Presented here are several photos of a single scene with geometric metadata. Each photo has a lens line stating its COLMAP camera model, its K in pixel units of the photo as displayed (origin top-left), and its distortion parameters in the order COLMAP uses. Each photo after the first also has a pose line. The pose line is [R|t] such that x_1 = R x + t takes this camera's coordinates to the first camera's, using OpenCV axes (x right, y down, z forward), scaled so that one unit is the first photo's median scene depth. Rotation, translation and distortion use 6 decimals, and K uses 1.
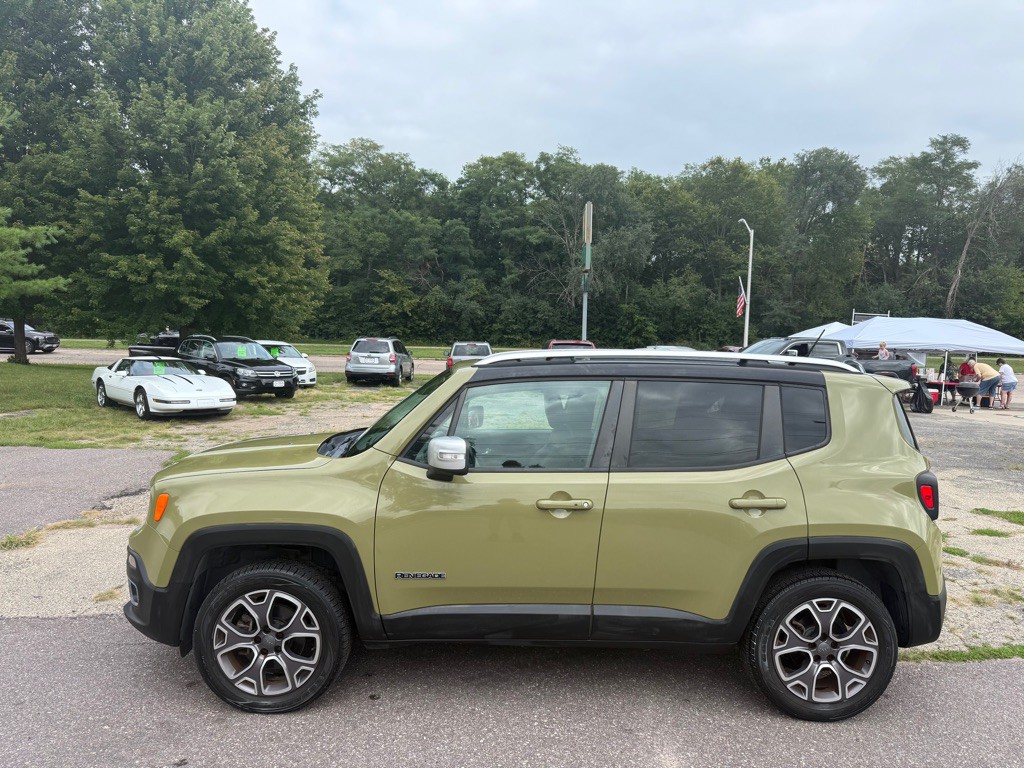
lens RADIAL K [[720.5, 0, 513.5], [0, 720.5, 433.0], [0, 0, 1]] dist [0.014393, -0.027383]
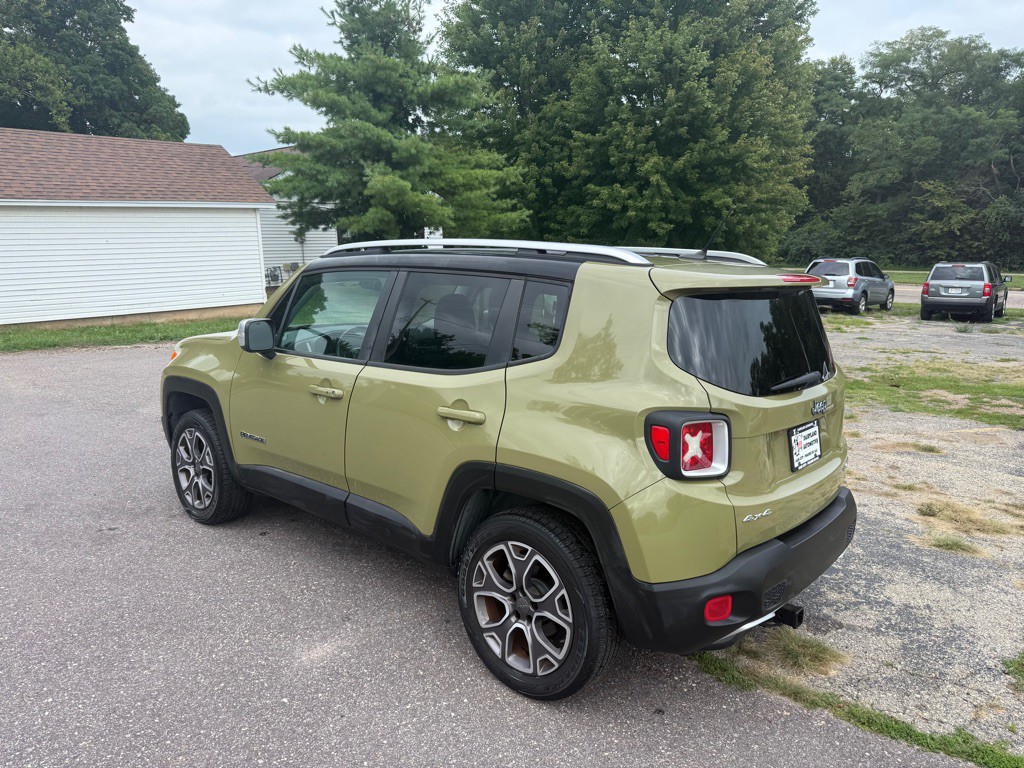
lens RADIAL K [[720.5, 0, 506.5], [0, 720.5, 418.8], [0, 0, 1]] dist [0.014393, -0.027383]
pose [[0.734089, 0.136683, -0.665155, 0.140288], [-0.084100, 0.990291, 0.110680, 0.000257], [0.673825, -0.025309, 0.738457, 0.058913]]
